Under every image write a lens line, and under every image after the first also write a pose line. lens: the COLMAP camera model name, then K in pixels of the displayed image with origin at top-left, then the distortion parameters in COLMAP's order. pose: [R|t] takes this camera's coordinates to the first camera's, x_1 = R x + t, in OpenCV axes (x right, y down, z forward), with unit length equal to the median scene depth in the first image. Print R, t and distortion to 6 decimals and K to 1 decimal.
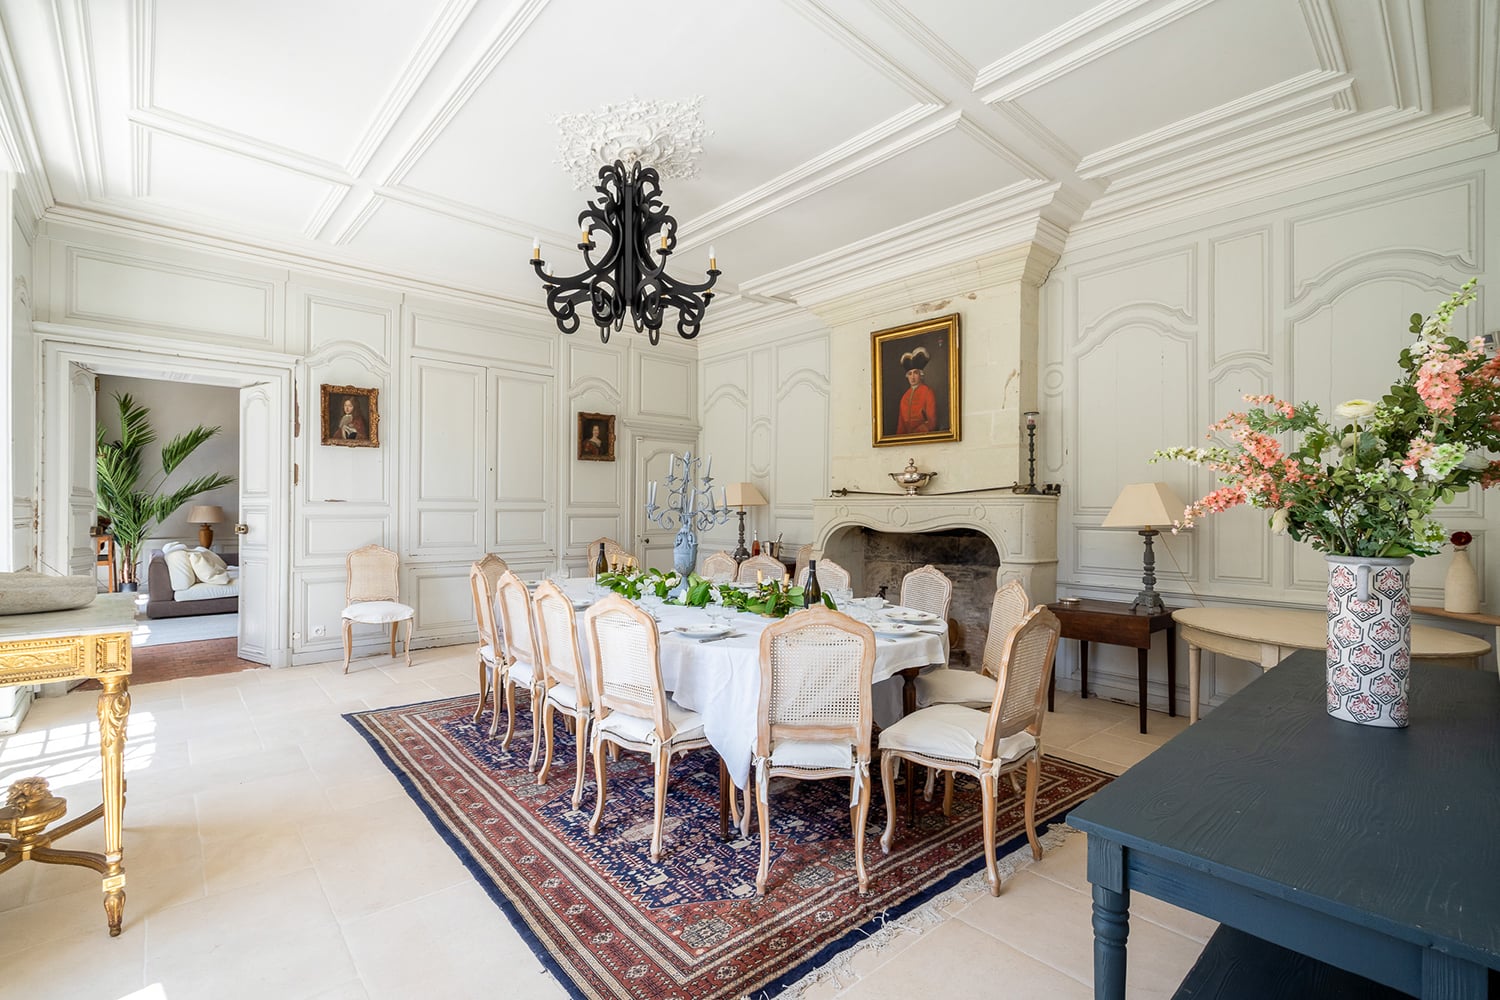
lens RADIAL K [[685.1, 0, 751.2], [0, 685.1, 501.8], [0, 0, 1]] dist [-0.005123, -0.000232]
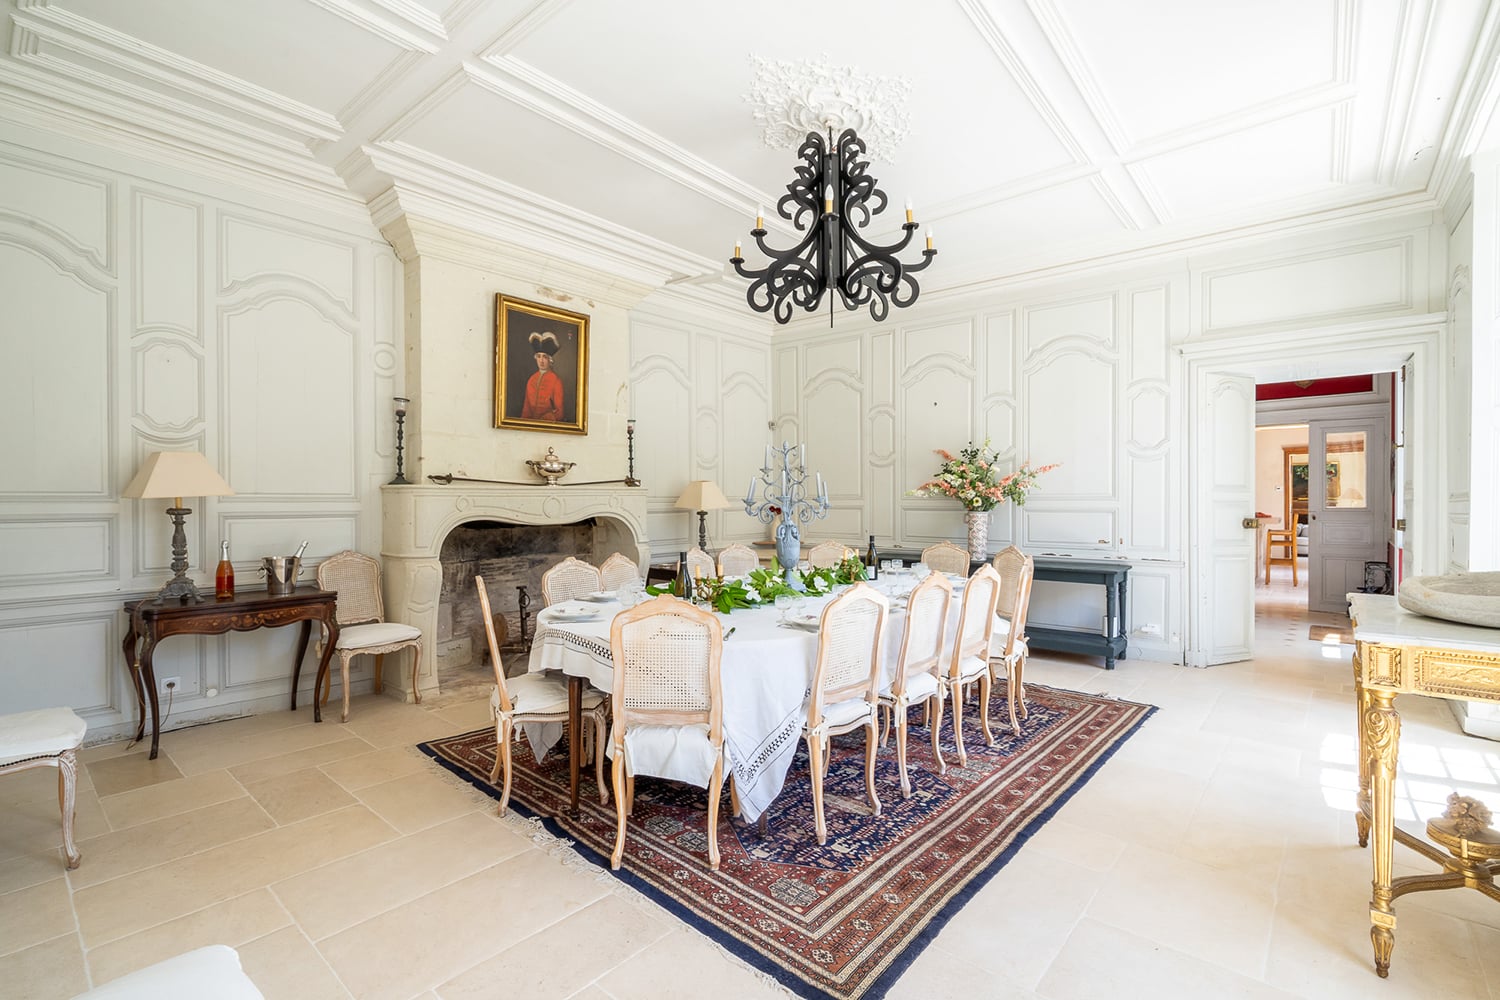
lens RADIAL K [[680.5, 0, 751.4], [0, 680.5, 498.2], [0, 0, 1]] dist [0.000868, 0.000176]
pose [[-0.136939, -0.008805, 0.990540, -0.816619], [-0.006657, 0.999946, 0.007968, -0.001118], [-0.990557, -0.005503, -0.136990, 0.927486]]
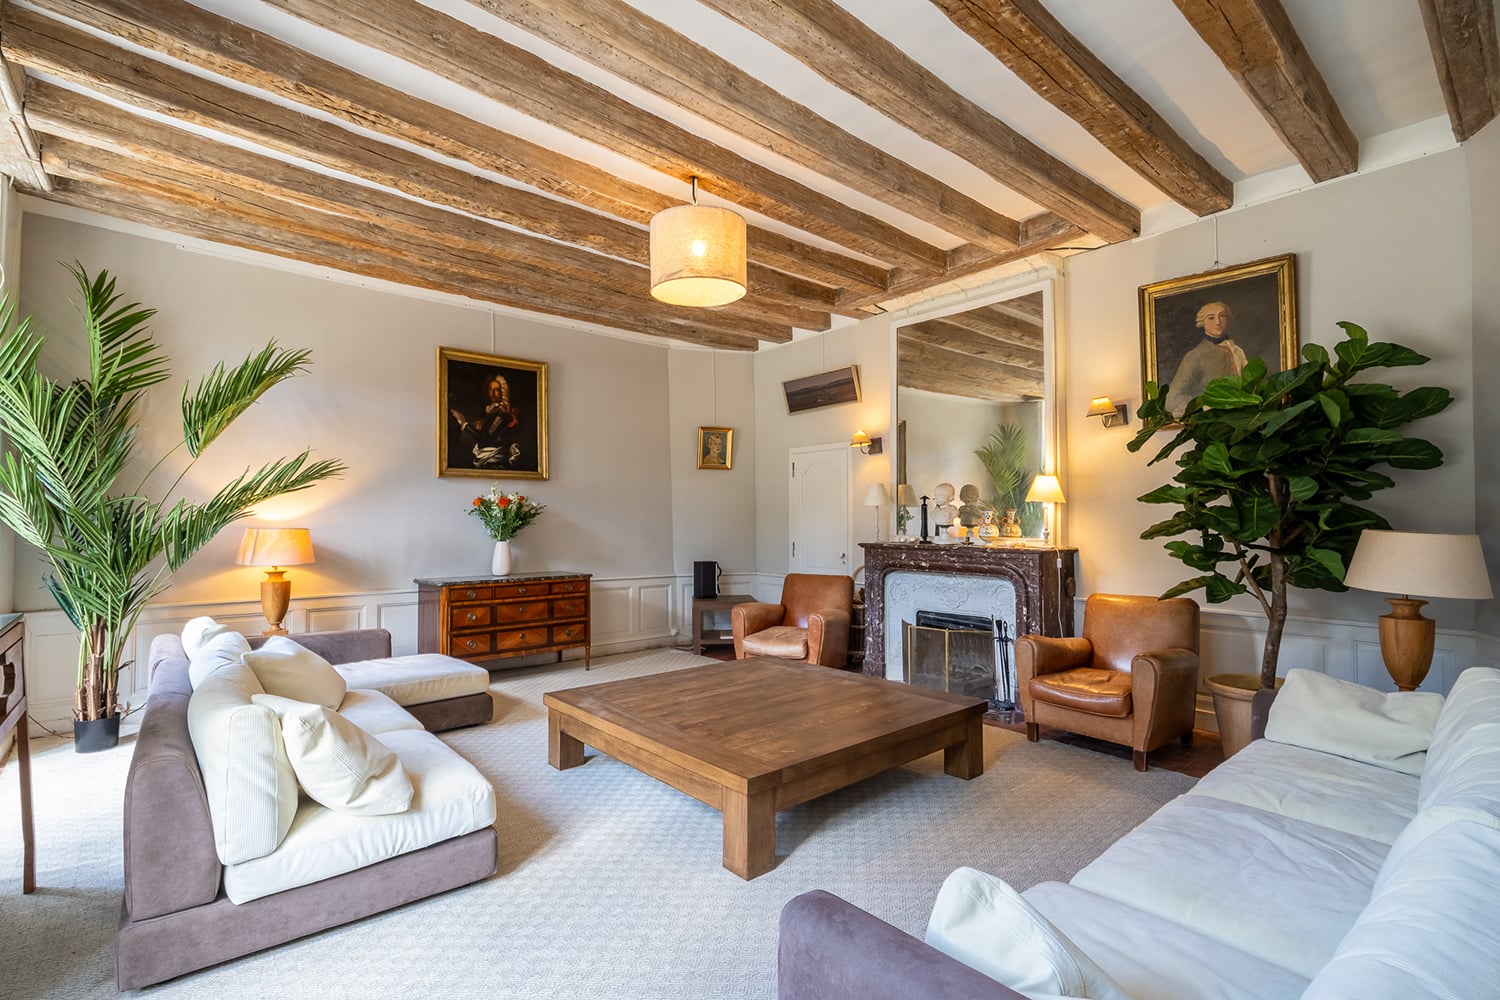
lens RADIAL K [[685.1, 0, 749.2], [0, 685.1, 508.6], [0, 0, 1]] dist [-0.005123, -0.000232]
pose [[0.999734, -0.009383, -0.021057, -0.274927], [0.008850, 0.999641, -0.025279, 0.003874], [0.021287, 0.025086, 0.999459, 0.320098]]
